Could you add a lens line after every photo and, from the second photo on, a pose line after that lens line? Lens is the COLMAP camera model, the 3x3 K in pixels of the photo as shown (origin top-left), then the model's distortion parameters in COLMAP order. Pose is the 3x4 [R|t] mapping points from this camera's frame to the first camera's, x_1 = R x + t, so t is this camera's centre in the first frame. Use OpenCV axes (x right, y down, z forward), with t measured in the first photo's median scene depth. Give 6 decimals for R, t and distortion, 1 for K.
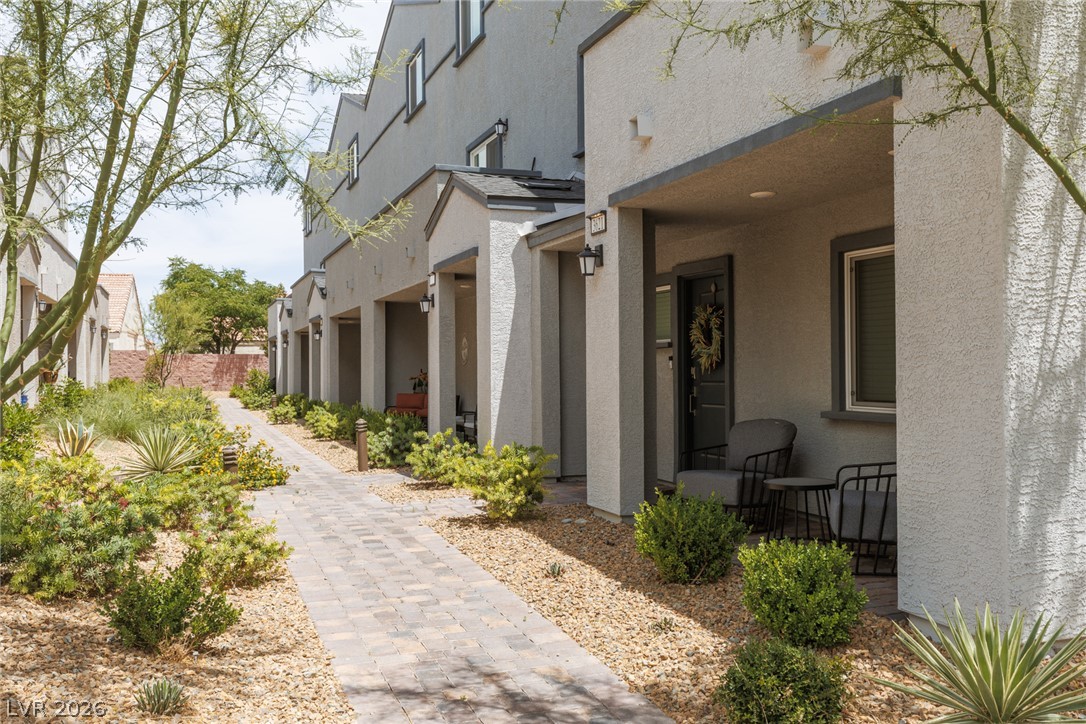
lens RADIAL K [[1052.8, 0, 543.0], [0, 1052.8, 362.0], [0, 0, 1]] dist [-0.006015, -0.002379]
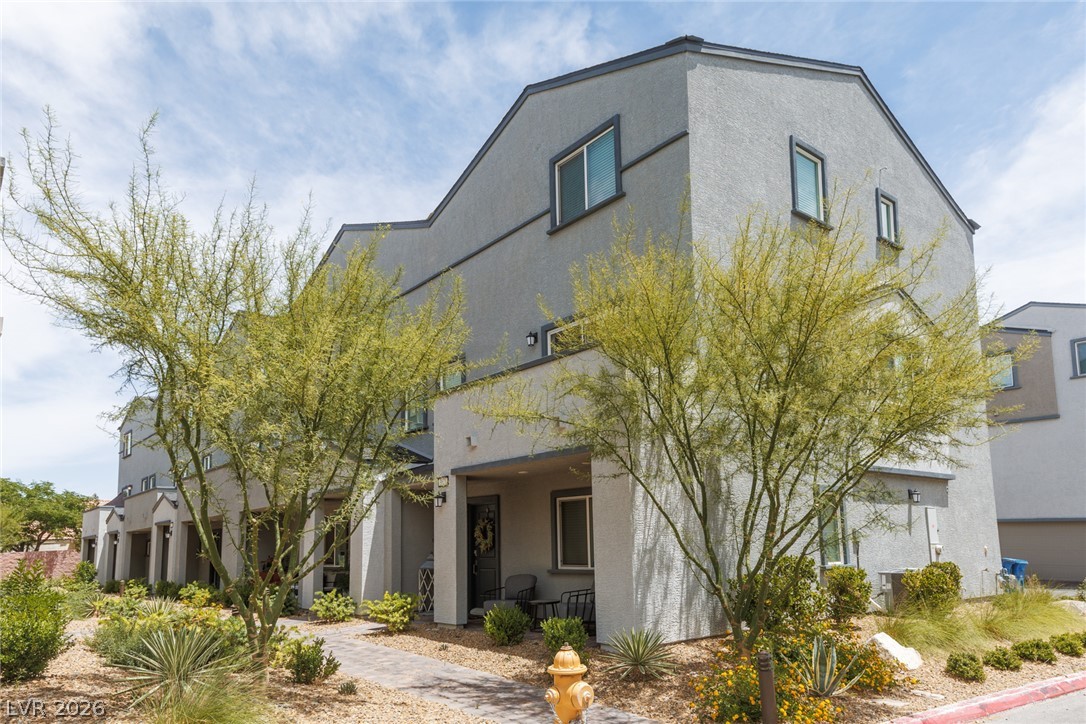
lens RADIAL K [[1198.1, 0, 543.0], [0, 1198.1, 362.0], [0, 0, 1]] dist [0.224205, 0.008078]
pose [[0.917750, 0.039578, 0.395182, -0.720155], [0.016317, 0.990425, -0.137086, -0.036260], [-0.396823, 0.132259, 0.908316, -1.282755]]
